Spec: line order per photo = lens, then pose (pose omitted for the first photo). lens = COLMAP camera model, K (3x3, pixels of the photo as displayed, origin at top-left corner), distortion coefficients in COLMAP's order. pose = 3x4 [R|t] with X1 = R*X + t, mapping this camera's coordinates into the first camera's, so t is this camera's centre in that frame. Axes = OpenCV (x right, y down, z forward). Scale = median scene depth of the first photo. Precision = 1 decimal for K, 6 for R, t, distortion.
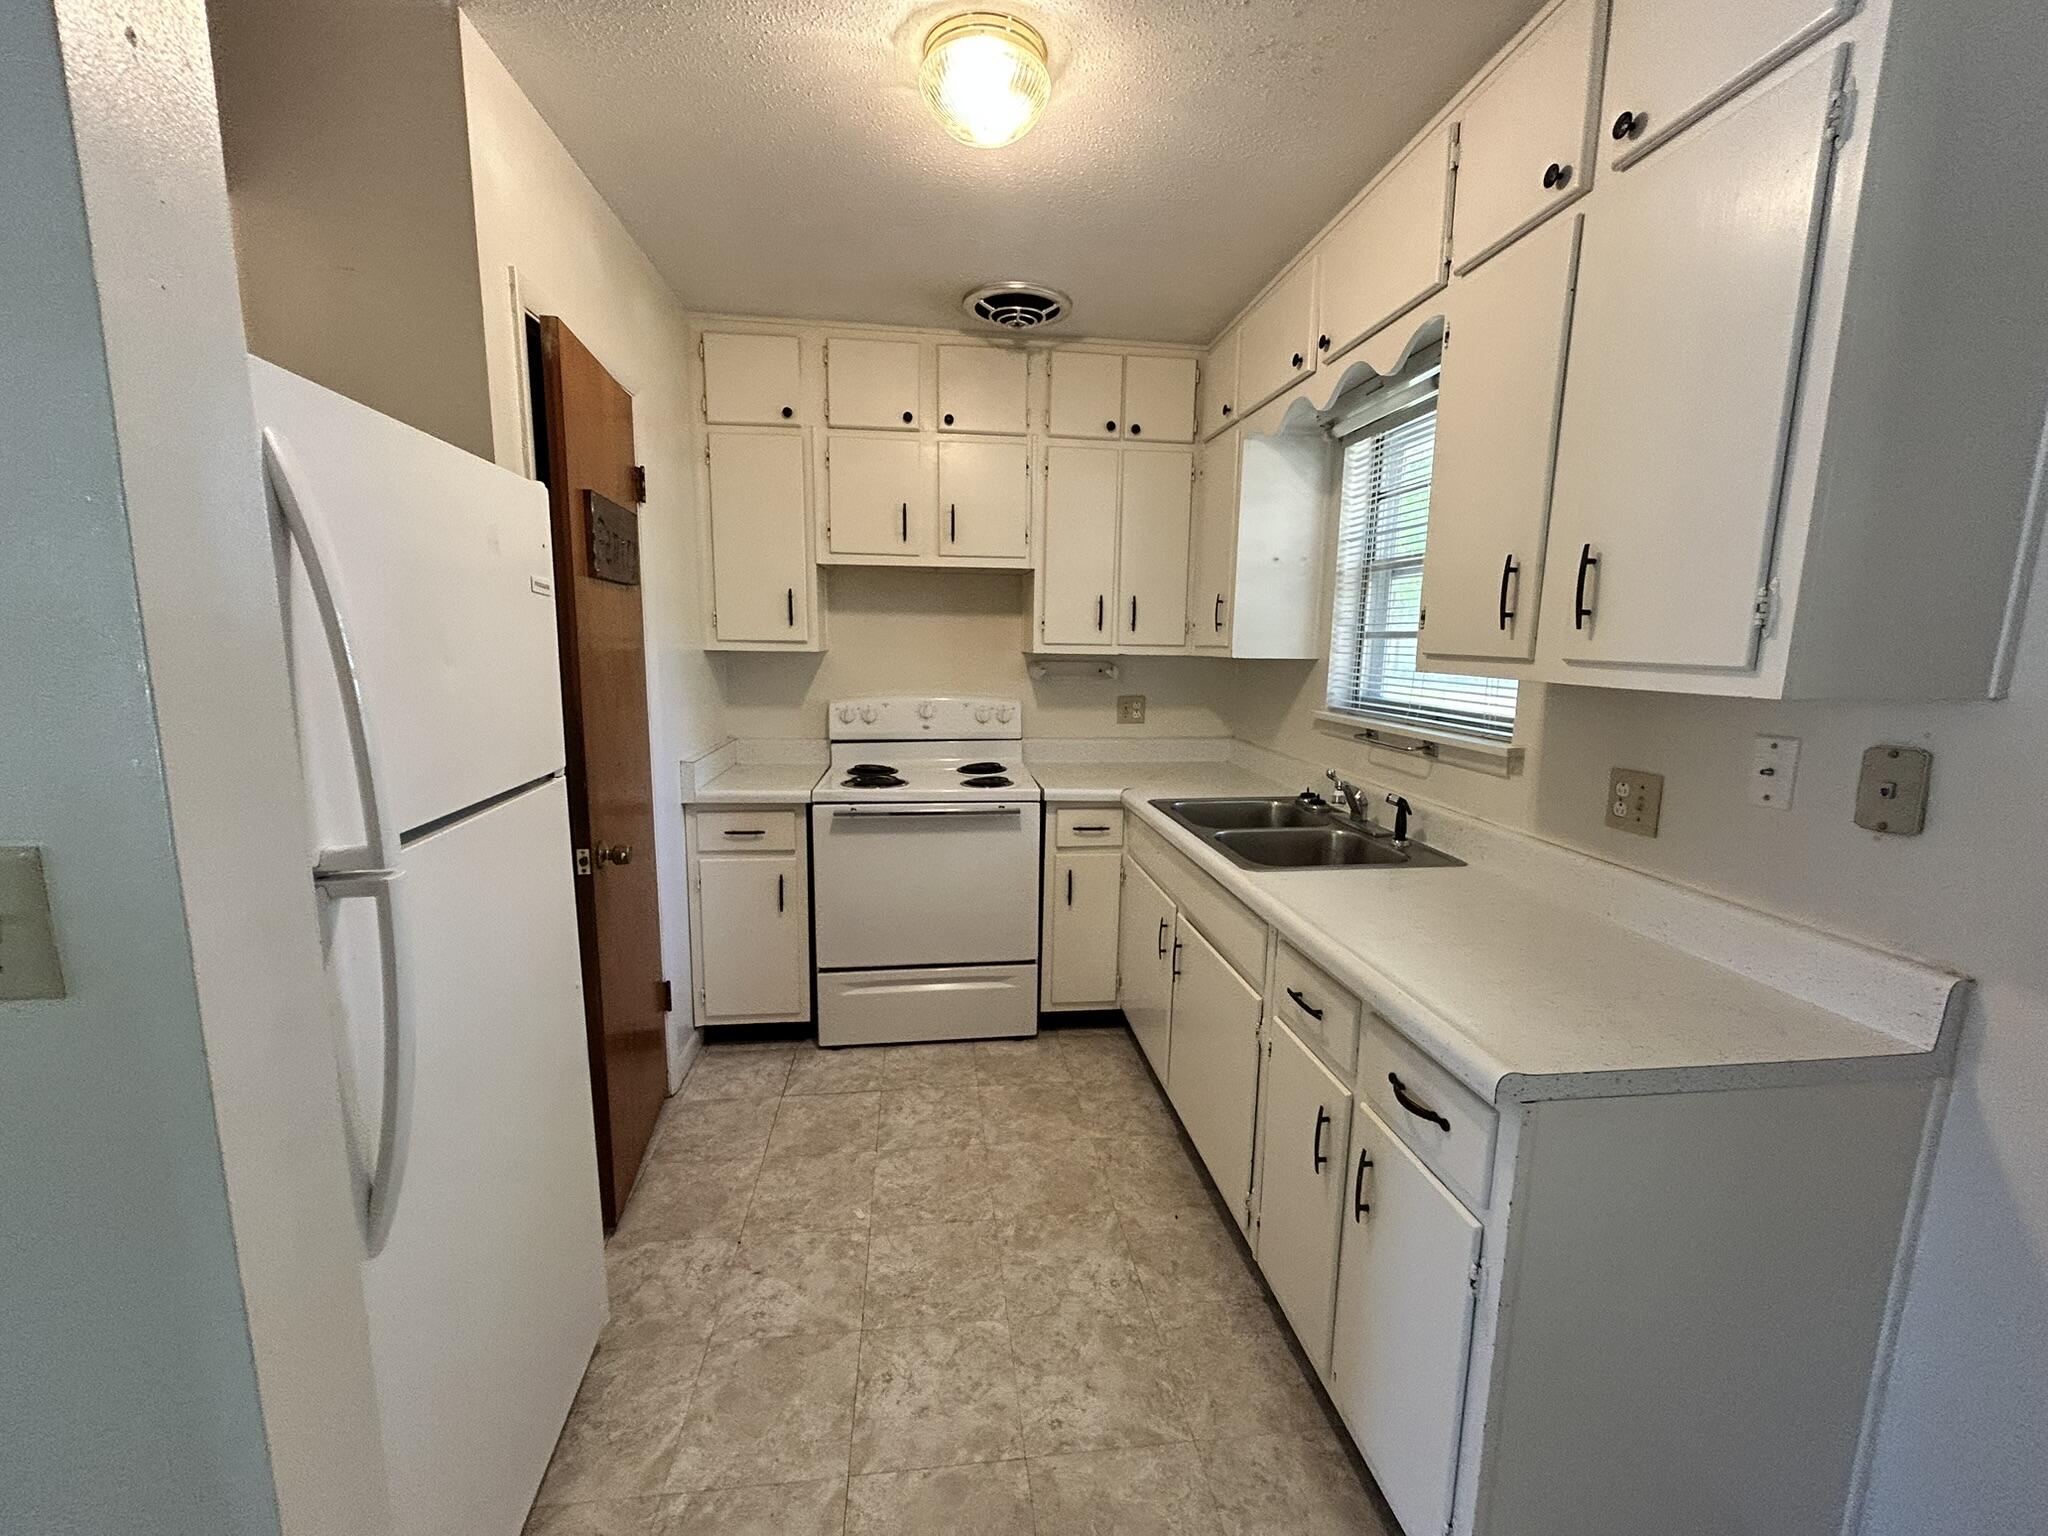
lens RADIAL K [[825.9, 0, 1018.7], [0, 825.9, 770.3], [0, 0, 1]] dist [0.001952, 0.000278]
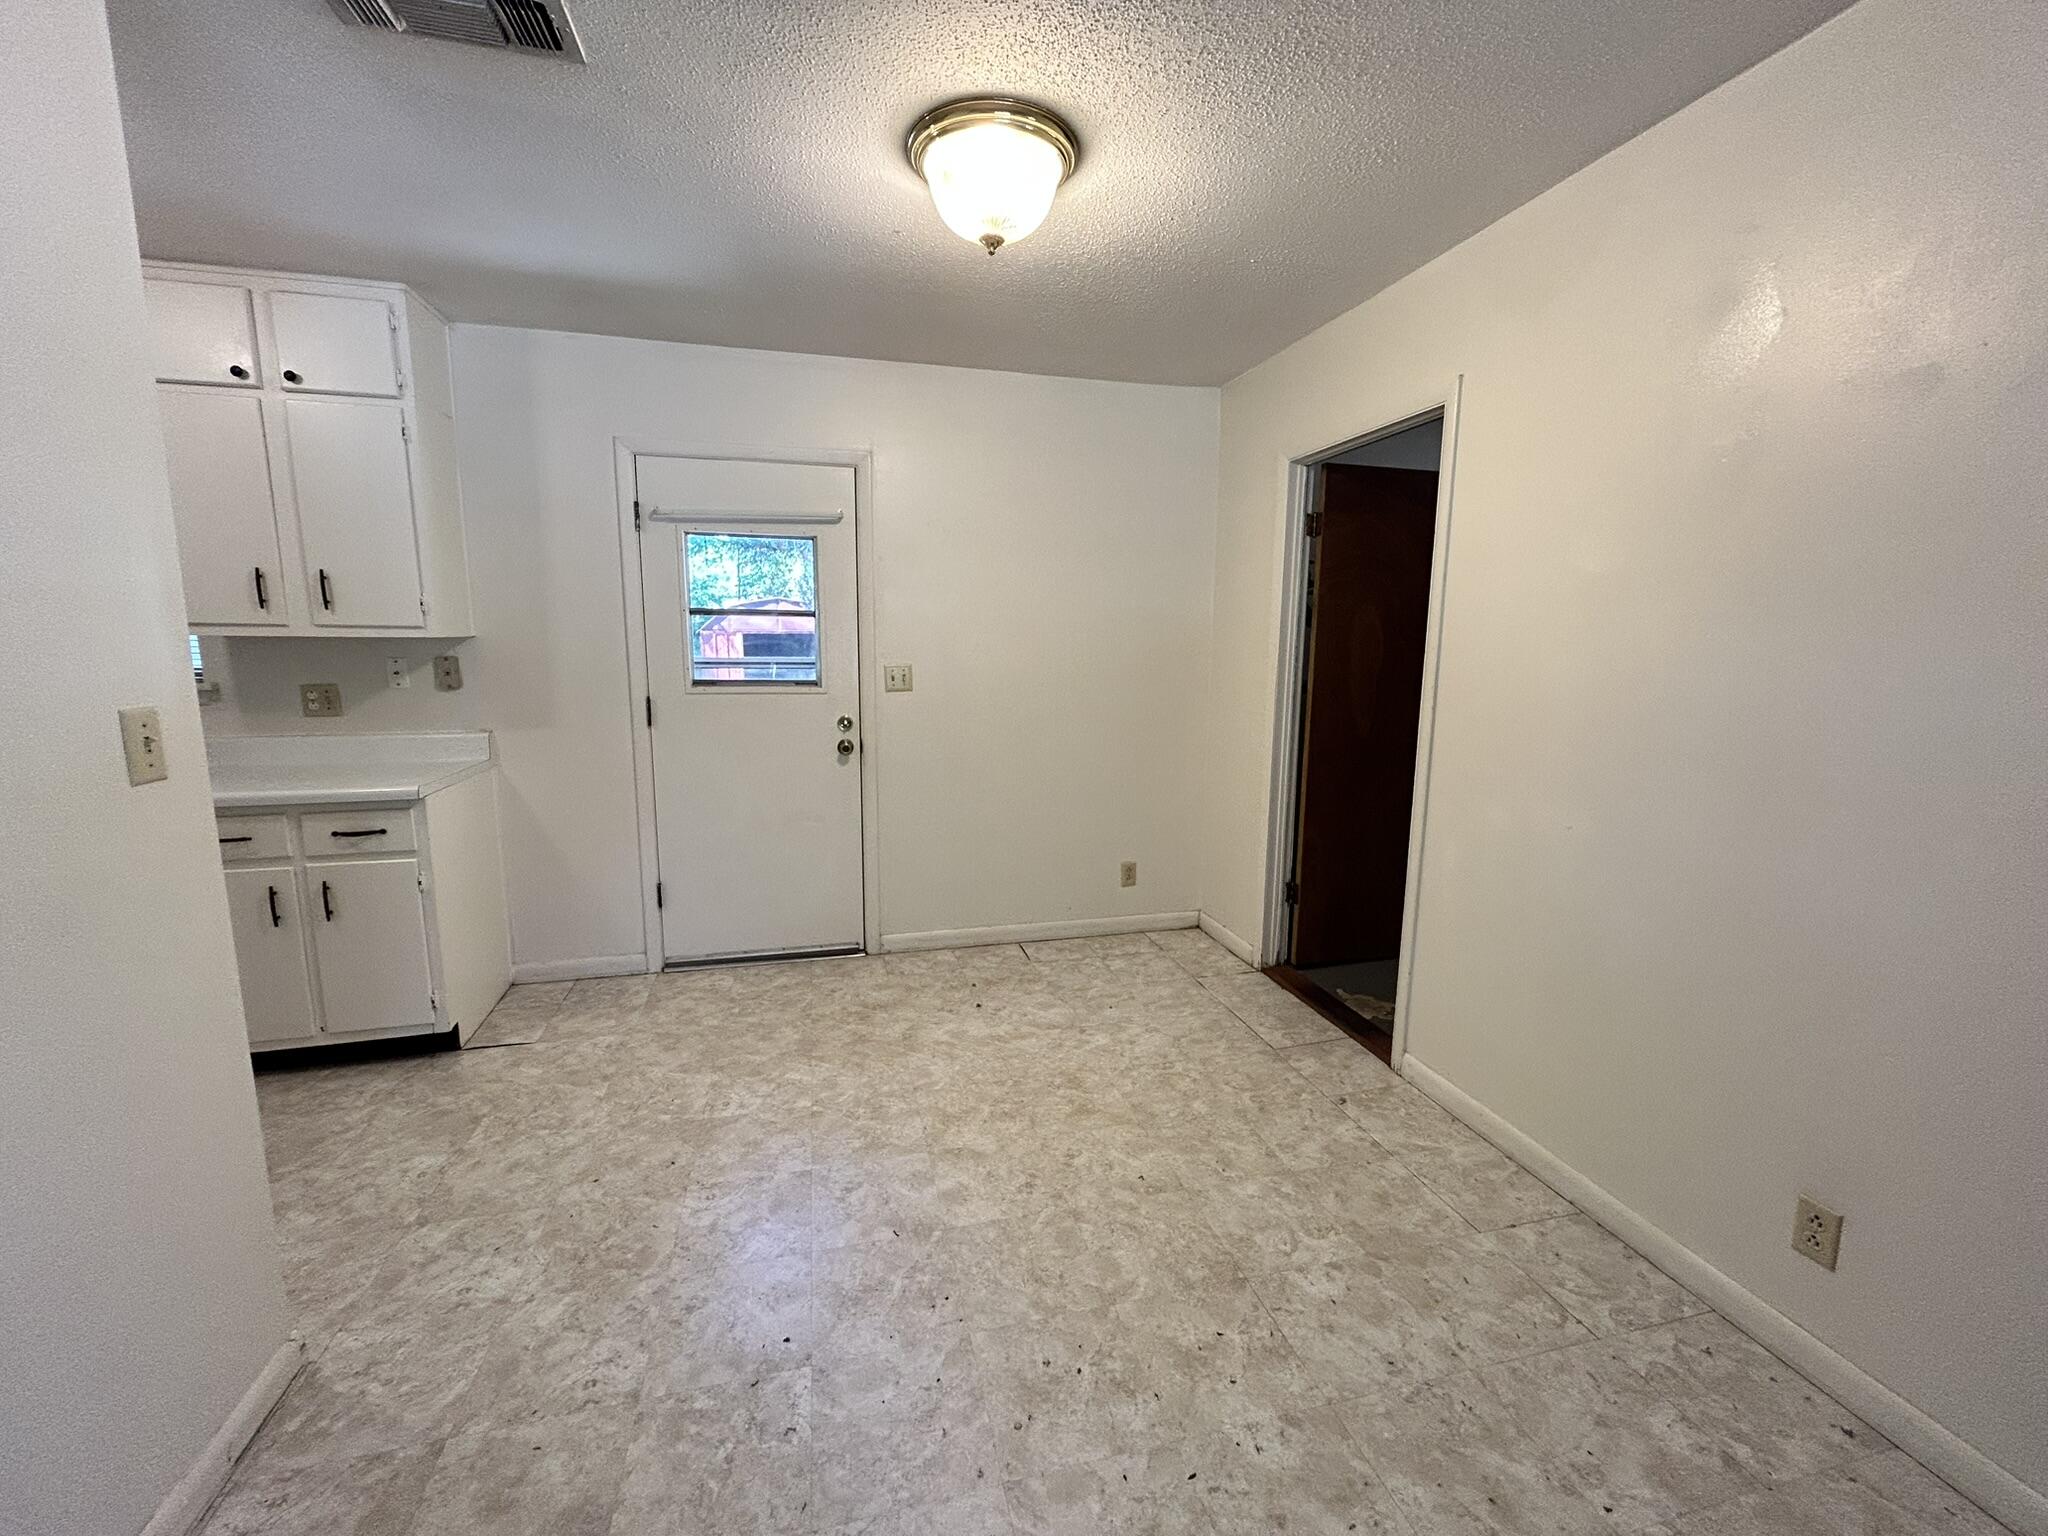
lens RADIAL K [[825.9, 0, 1018.7], [0, 825.9, 770.3], [0, 0, 1]] dist [0.001952, 0.000278]
pose [[-0.125315, -0.172625, 0.976984, -0.747442], [0.150249, 0.970086, 0.190679, 0.039891], [-0.980674, 0.170686, -0.095629, -0.202218]]
